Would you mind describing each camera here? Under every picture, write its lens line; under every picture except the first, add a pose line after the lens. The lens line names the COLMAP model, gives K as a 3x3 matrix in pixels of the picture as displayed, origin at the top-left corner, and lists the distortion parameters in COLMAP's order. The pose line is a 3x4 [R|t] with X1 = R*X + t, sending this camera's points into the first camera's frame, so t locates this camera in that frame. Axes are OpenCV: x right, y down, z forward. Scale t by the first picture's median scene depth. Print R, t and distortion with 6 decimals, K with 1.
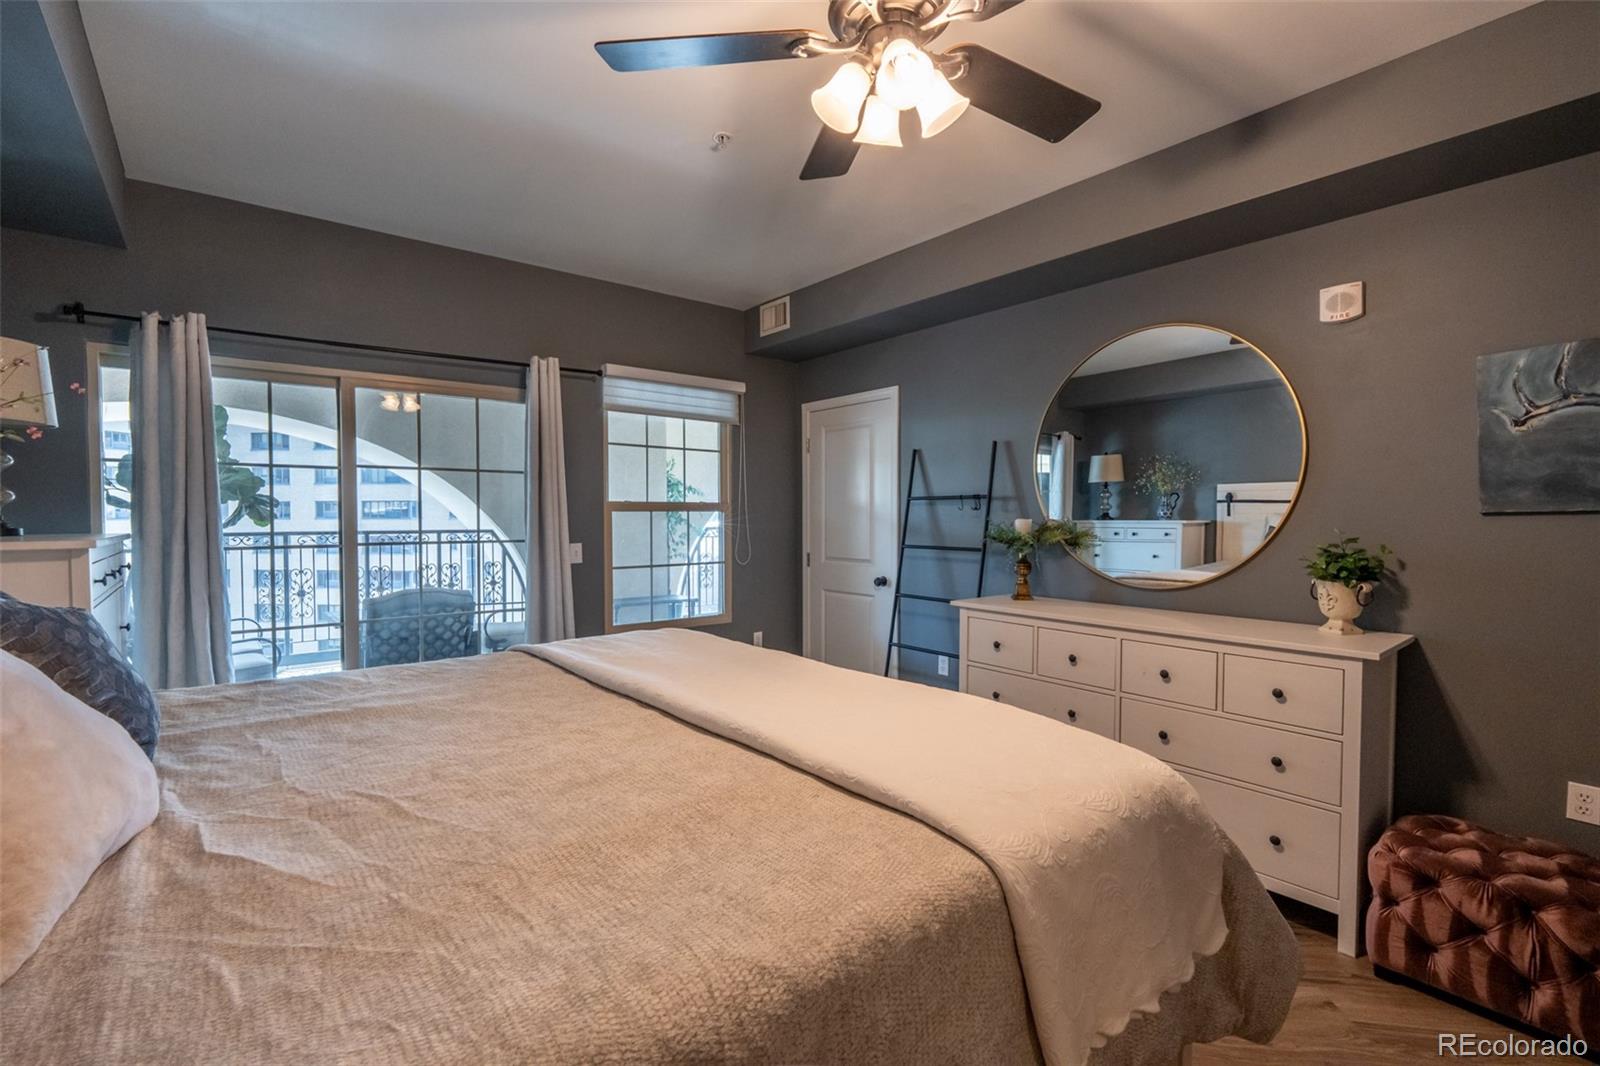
lens RADIAL K [[703.7, 0, 788.5], [0, 703.7, 531.5], [0, 0, 1]] dist [-0.013536, 0.003399]
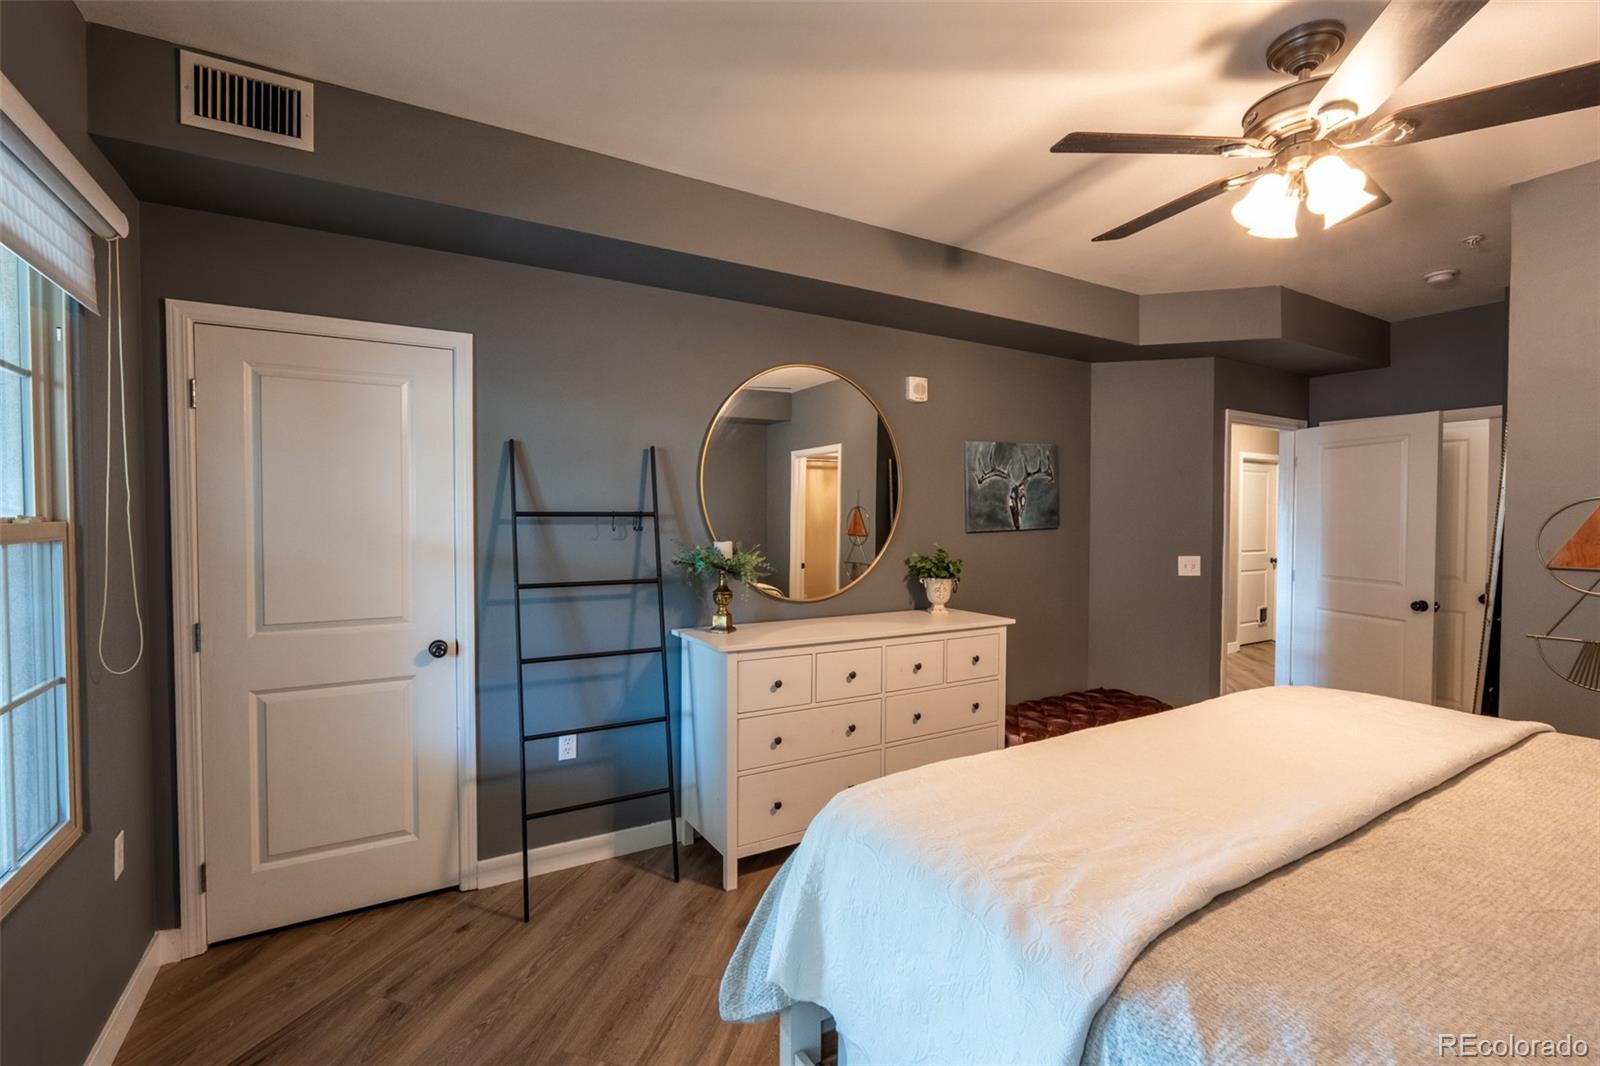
lens RADIAL K [[703.7, 0, 788.5], [0, 703.7, 531.5], [0, 0, 1]] dist [-0.013536, 0.003399]
pose [[0.152286, -0.016994, 0.988190, -0.490987], [0.021761, 0.999667, 0.013837, -0.037449], [-0.988097, 0.019397, 0.152605, 0.716032]]
